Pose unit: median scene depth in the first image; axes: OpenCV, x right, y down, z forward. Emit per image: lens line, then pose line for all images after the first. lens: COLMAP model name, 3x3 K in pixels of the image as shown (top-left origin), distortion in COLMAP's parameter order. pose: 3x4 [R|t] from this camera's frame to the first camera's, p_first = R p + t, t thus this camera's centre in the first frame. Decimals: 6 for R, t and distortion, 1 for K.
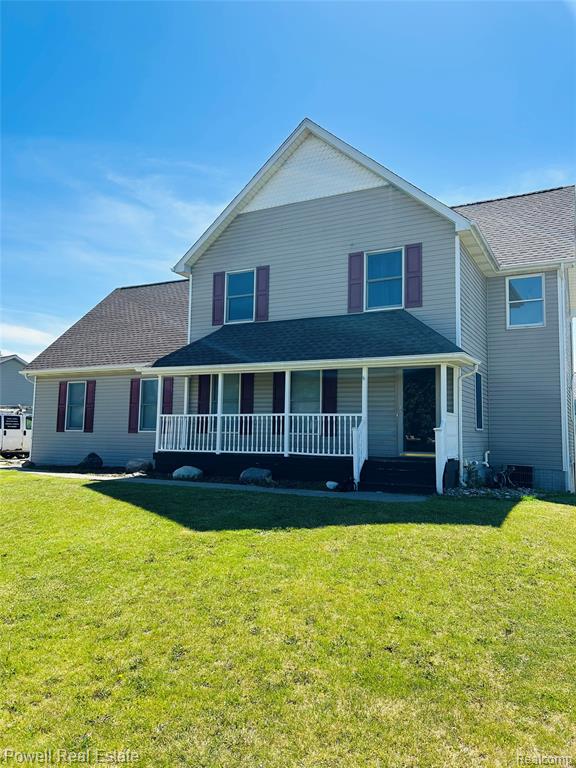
lens RADIAL K [[577.3, 0, 291.6], [0, 577.3, 383.1], [0, 0, 1]] dist [0.039678, -0.037387]
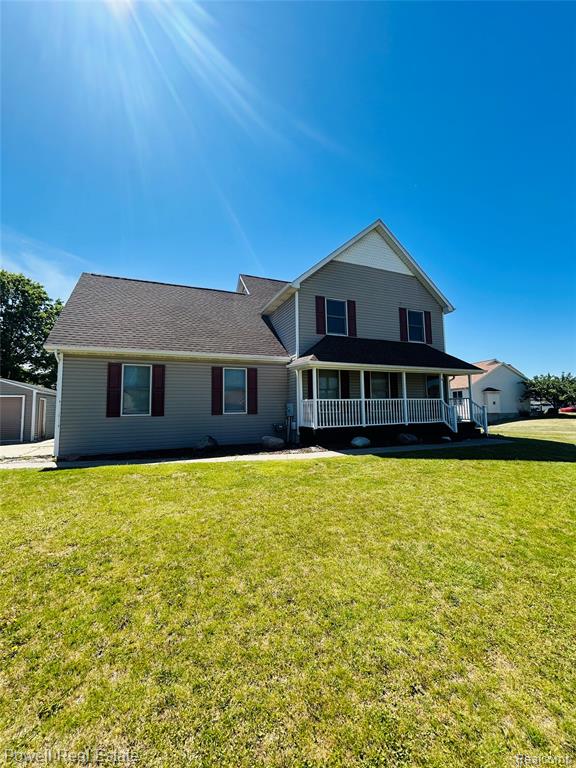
lens RADIAL K [[313.5, 0, 290.1], [0, 313.5, 382.9], [0, 0, 1]] dist [-0.002200, 0.001838]
pose [[0.646567, 0.045210, 0.761517, -0.772454], [-0.043406, 0.998805, -0.022444, 0.037071], [-0.761622, -0.018543, 0.647757, 0.596004]]
